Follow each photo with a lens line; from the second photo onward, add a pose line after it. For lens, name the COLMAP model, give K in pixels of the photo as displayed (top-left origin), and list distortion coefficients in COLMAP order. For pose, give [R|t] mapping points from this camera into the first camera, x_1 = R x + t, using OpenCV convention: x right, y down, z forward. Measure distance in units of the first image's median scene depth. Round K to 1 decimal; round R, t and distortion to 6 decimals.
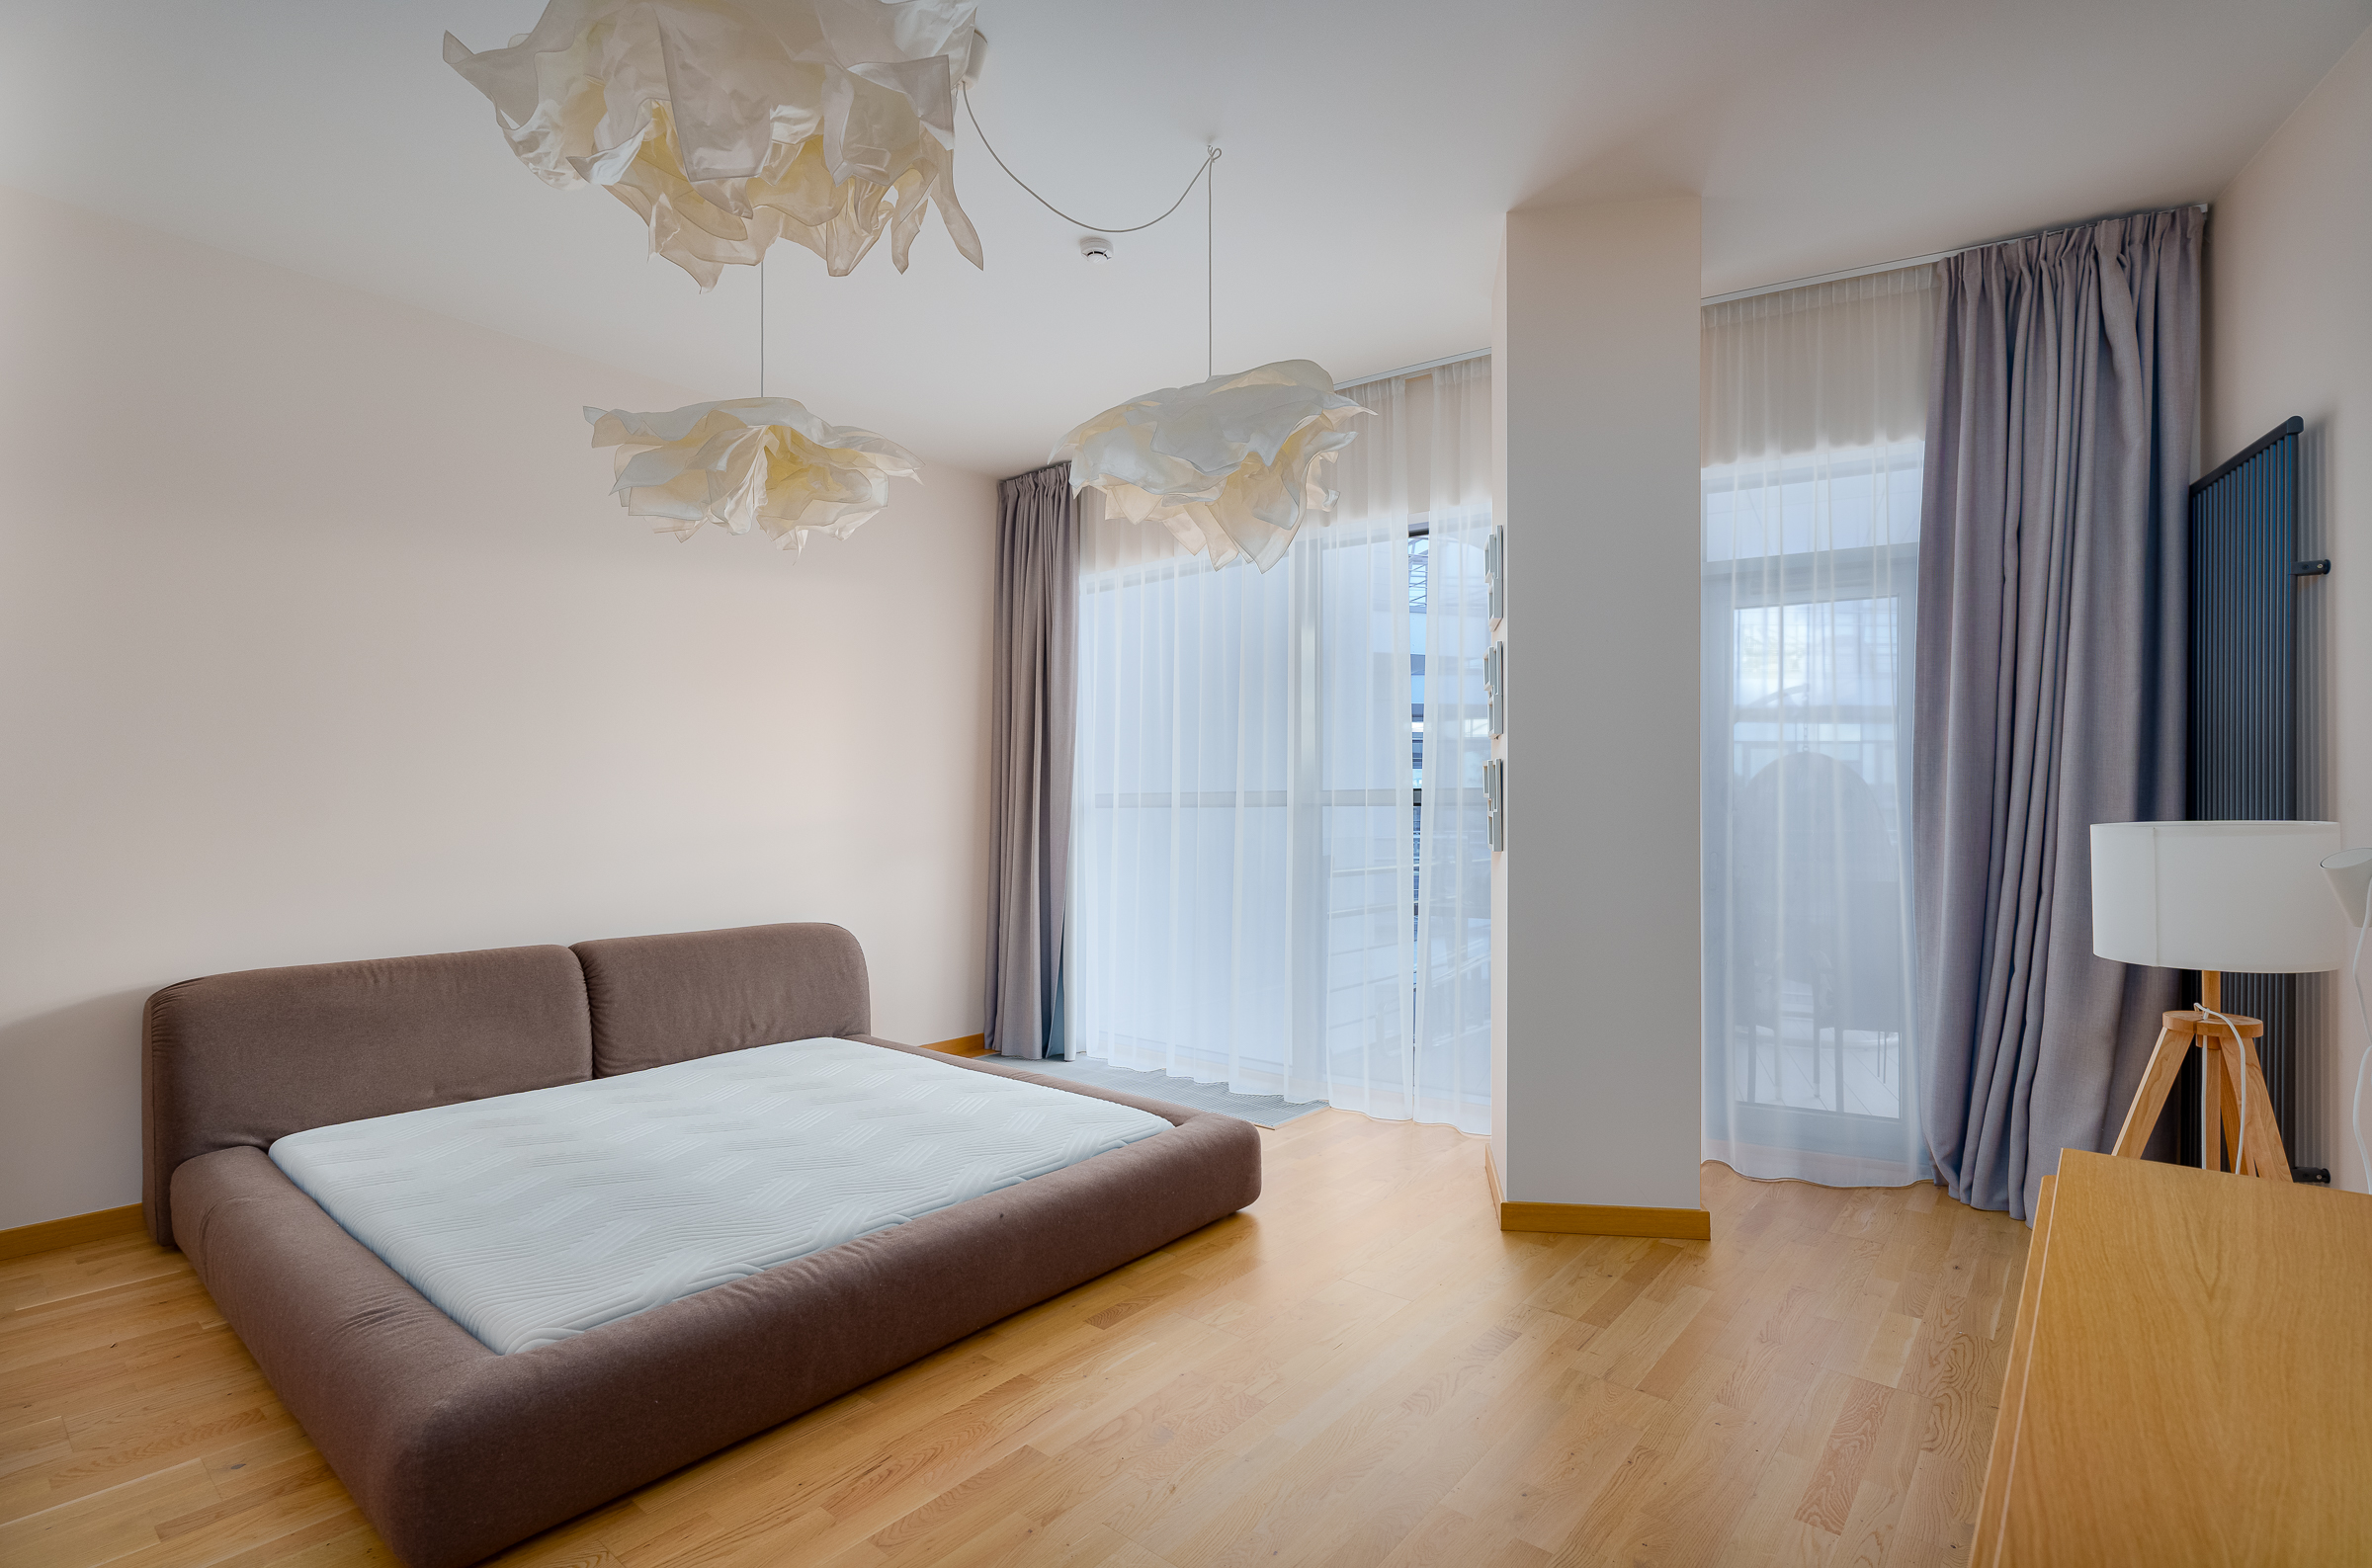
lens RADIAL K [[1081.3, 0, 1190.1], [0, 1081.3, 797.4], [0, 0, 1]] dist [0.006437, -0.004546]
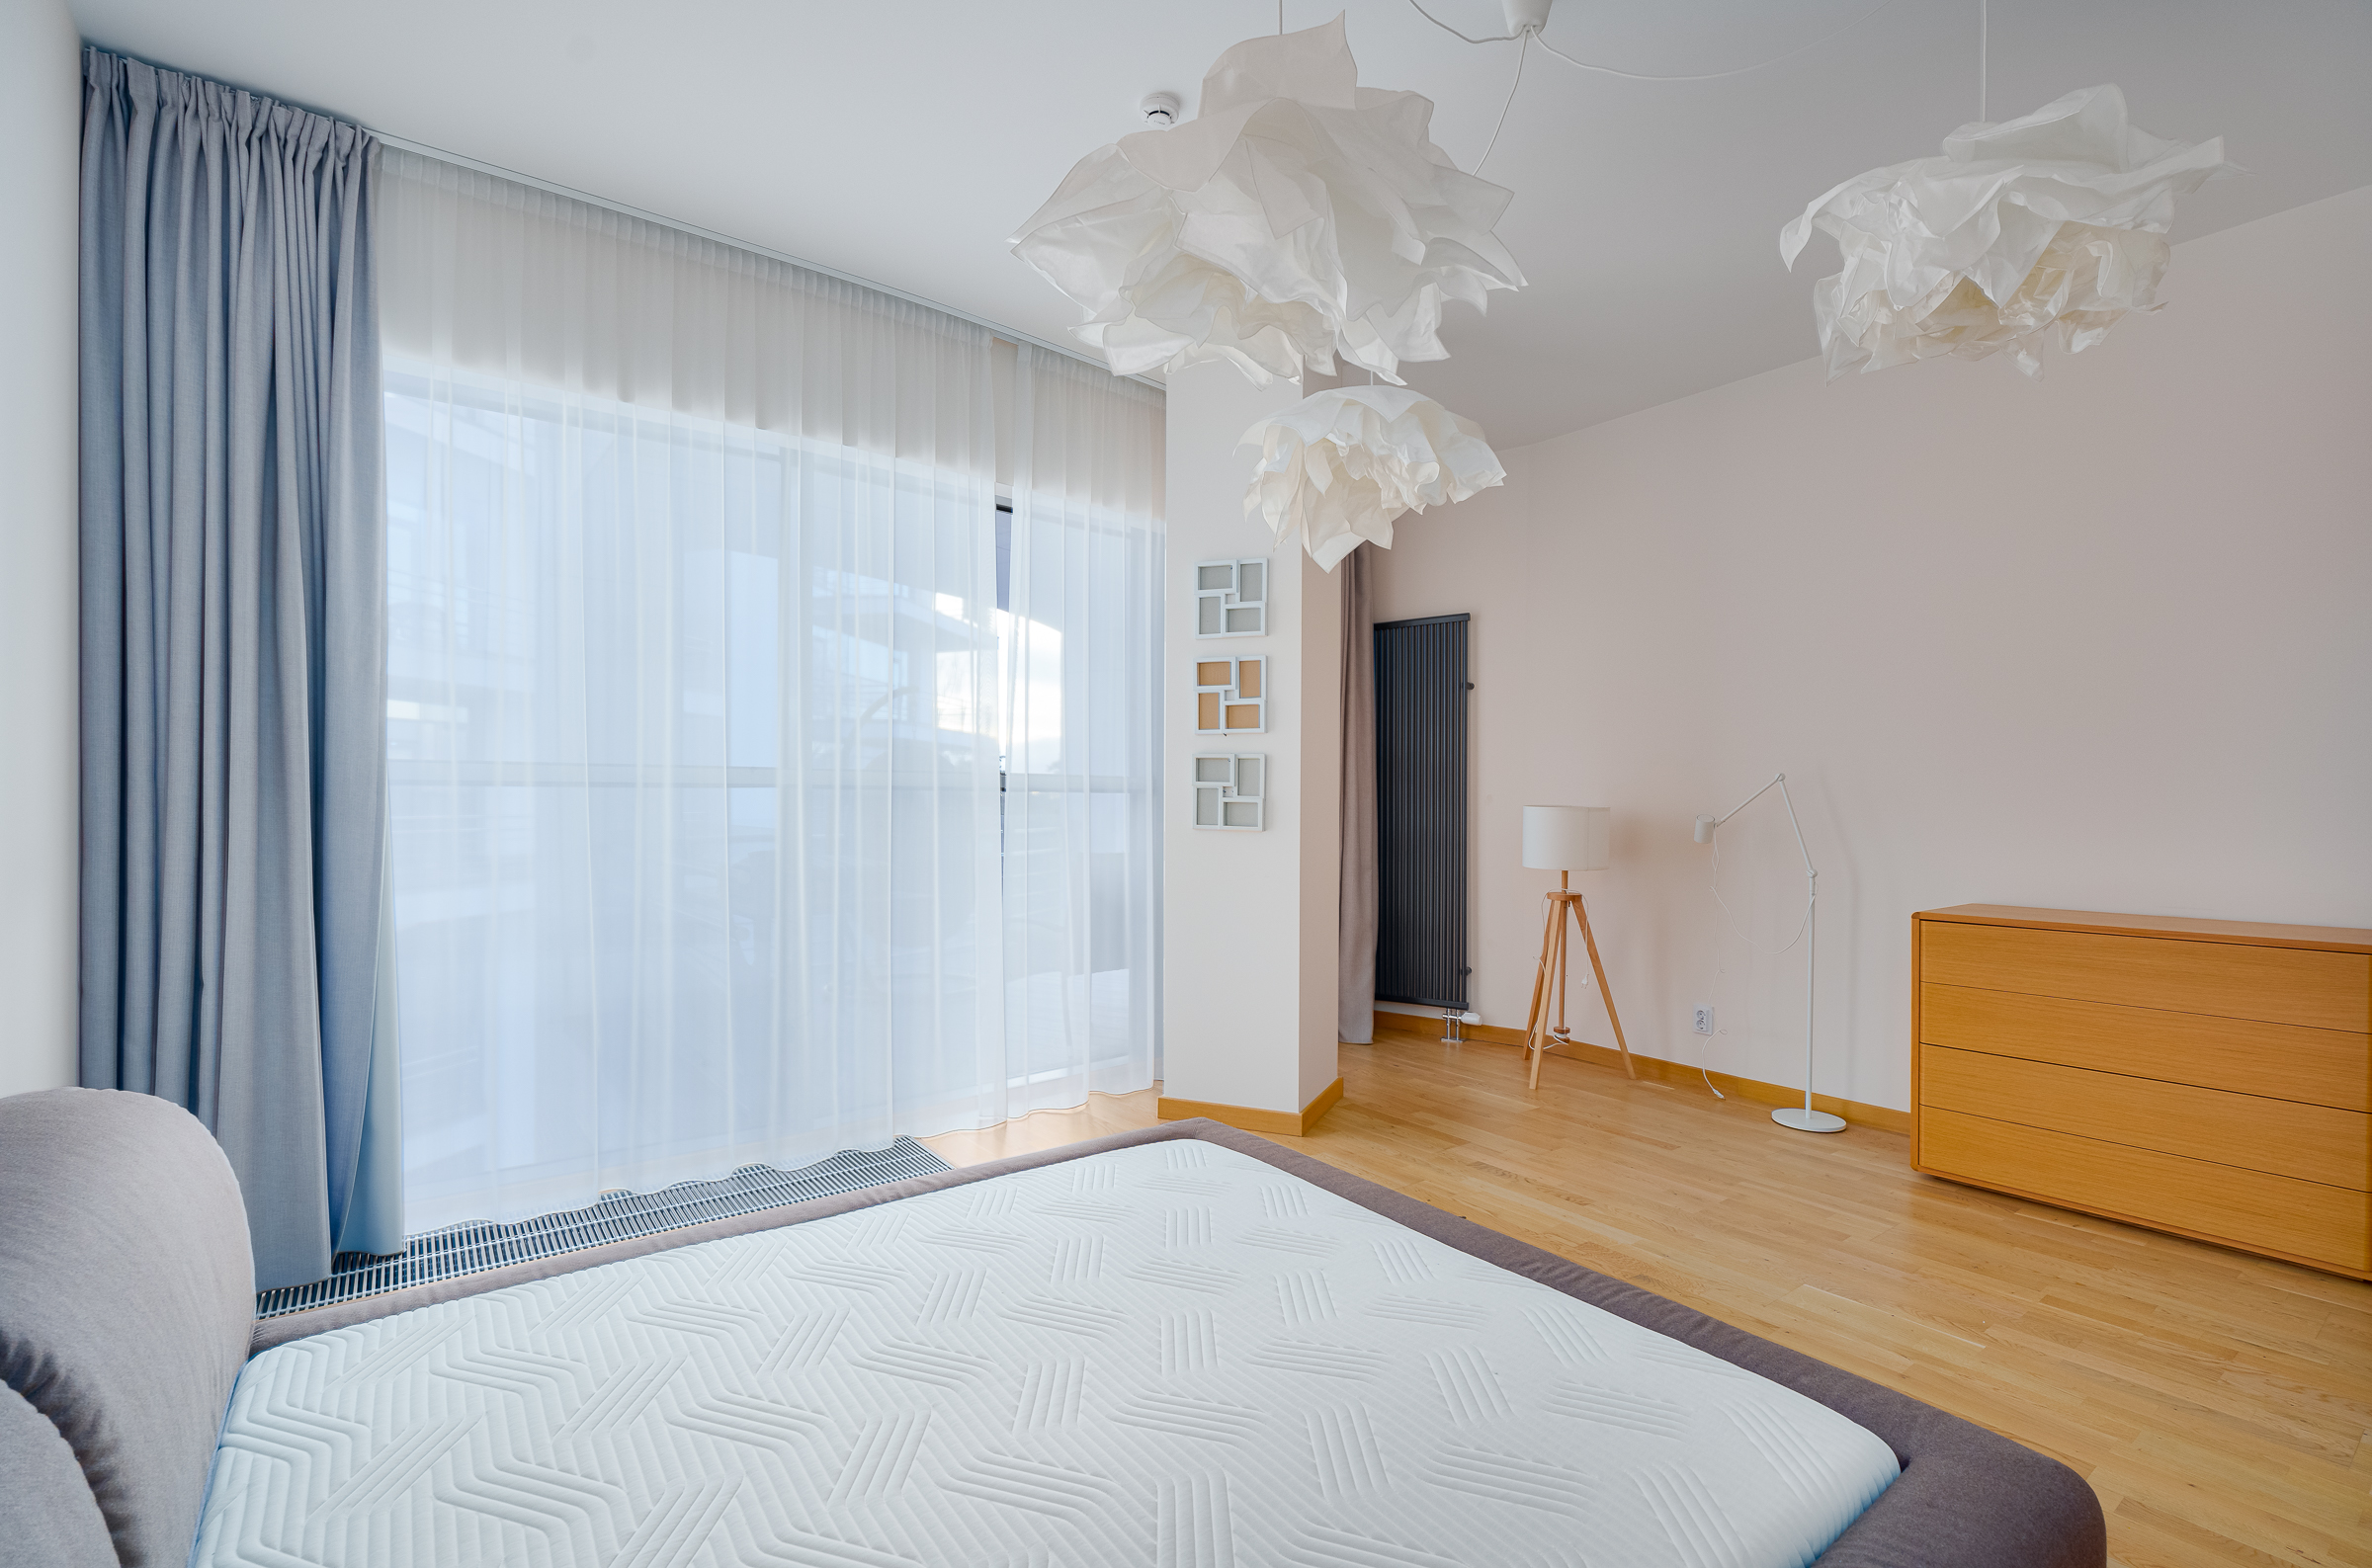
lens RADIAL K [[1081.3, 0, 1190.1], [0, 1081.3, 797.4], [0, 0, 1]] dist [0.006437, -0.004546]
pose [[0.221195, 0.005359, 0.975215, -0.685415], [-0.014474, 0.999893, -0.002211, 0.013380], [-0.975122, -0.013626, 0.221249, 0.619400]]
